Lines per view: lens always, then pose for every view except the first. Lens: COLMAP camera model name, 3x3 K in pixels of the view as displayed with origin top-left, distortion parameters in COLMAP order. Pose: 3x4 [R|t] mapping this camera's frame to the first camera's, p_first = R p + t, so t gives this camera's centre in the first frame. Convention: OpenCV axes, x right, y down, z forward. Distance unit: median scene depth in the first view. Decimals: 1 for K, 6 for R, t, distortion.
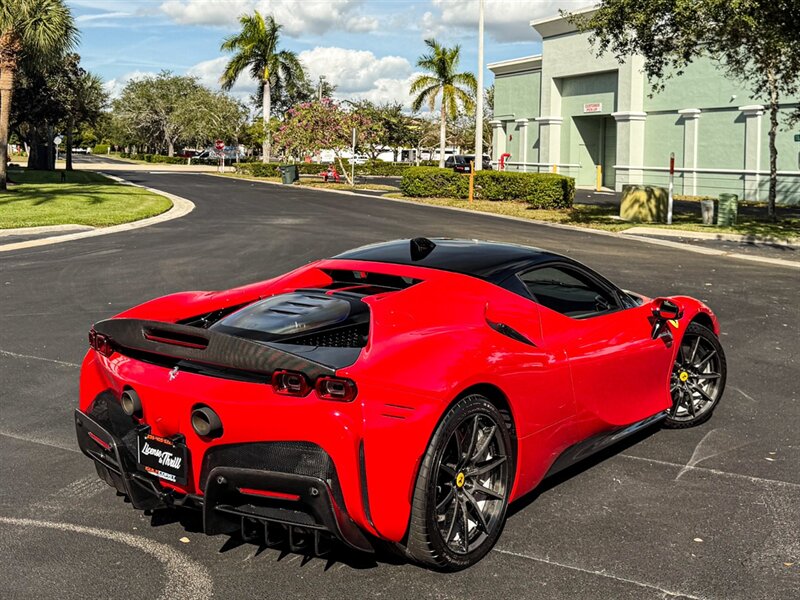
lens RADIAL K [[948.8, 0, 398.4], [0, 948.8, 138.4], [0, 0, 1]] dist [0.196372, -0.438367]
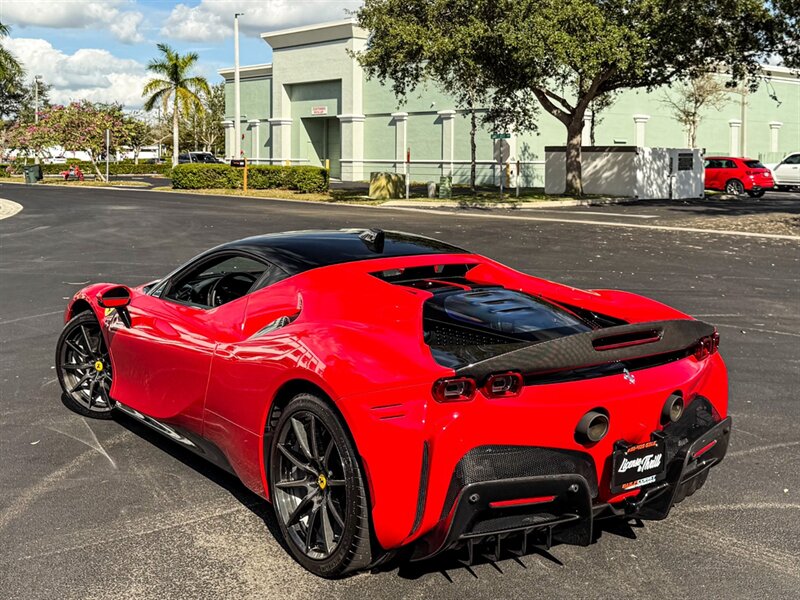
lens RADIAL K [[944.0, 0, 414.1], [0, 944.0, 178.6], [0, 0, 1]] dist [0.202701, -0.453939]
pose [[0.940155, -0.026846, 0.339687, -0.102026], [0.011105, 0.998776, 0.048199, -0.003870], [-0.340565, -0.041542, 0.939303, -0.169660]]
